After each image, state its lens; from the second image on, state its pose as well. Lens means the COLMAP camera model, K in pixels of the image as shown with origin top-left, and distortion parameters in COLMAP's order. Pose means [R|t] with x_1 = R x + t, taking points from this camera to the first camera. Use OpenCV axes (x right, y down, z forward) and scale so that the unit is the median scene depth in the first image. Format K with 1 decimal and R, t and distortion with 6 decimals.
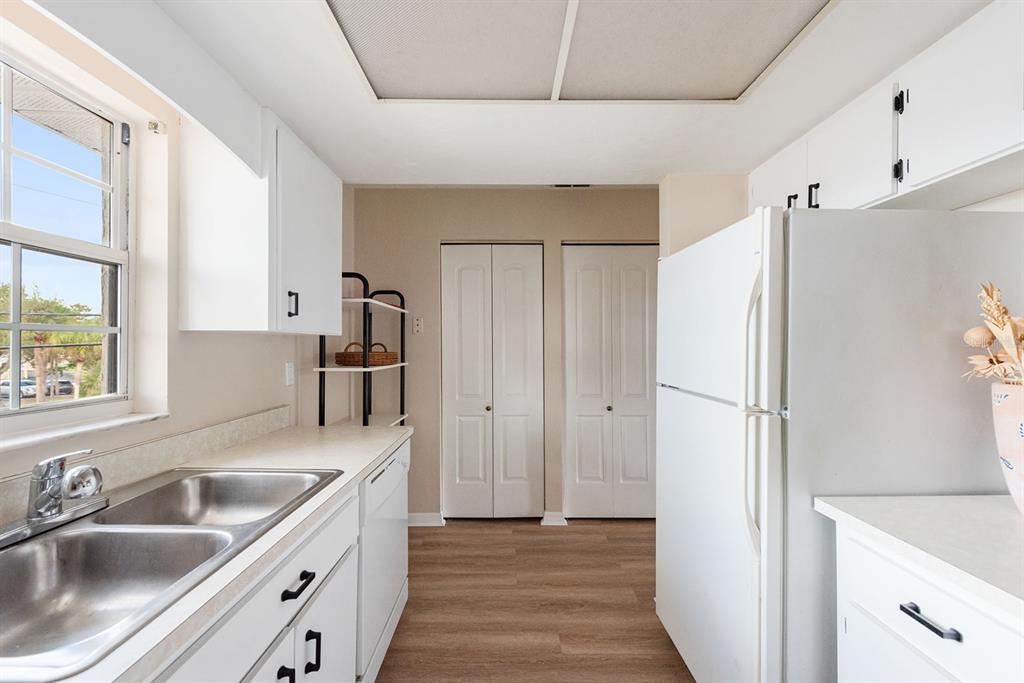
lens RADIAL K [[407.6, 0, 512.0], [0, 407.6, 341.5], [0, 0, 1]] dist [0.009040, -0.000352]
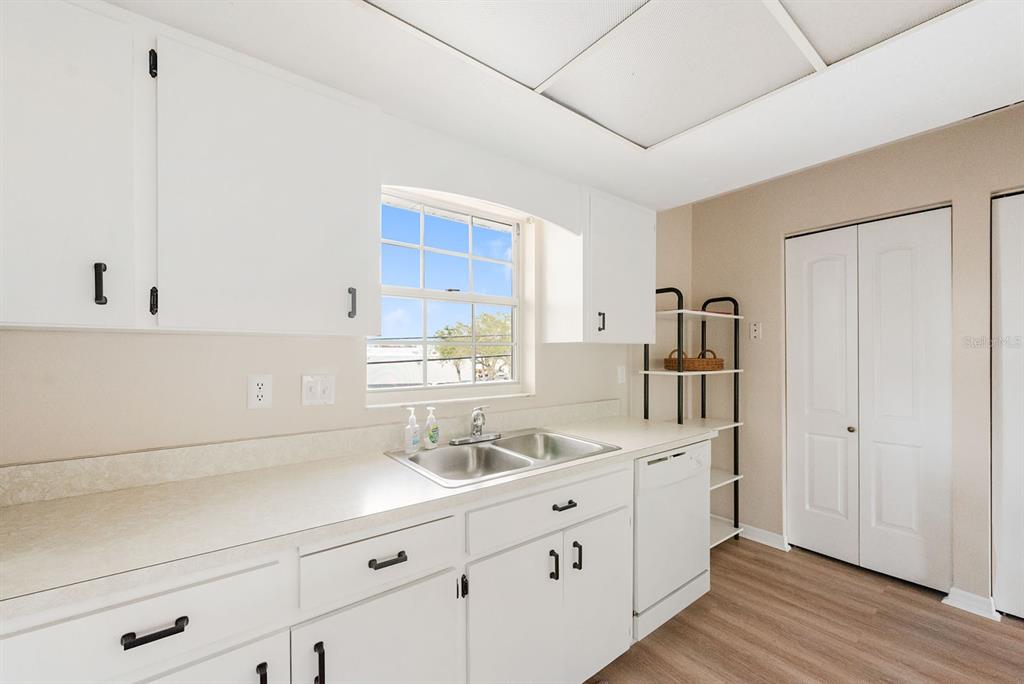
lens RADIAL K [[410.4, 0, 513.1], [0, 410.4, 355.3], [0, 0, 1]] dist [0.007995, -0.000126]
pose [[0.615021, 0.002576, -0.788506, 0.241965], [0.010832, 0.999873, 0.011715, 0.000279], [0.788436, -0.015746, 0.614915, -0.043773]]
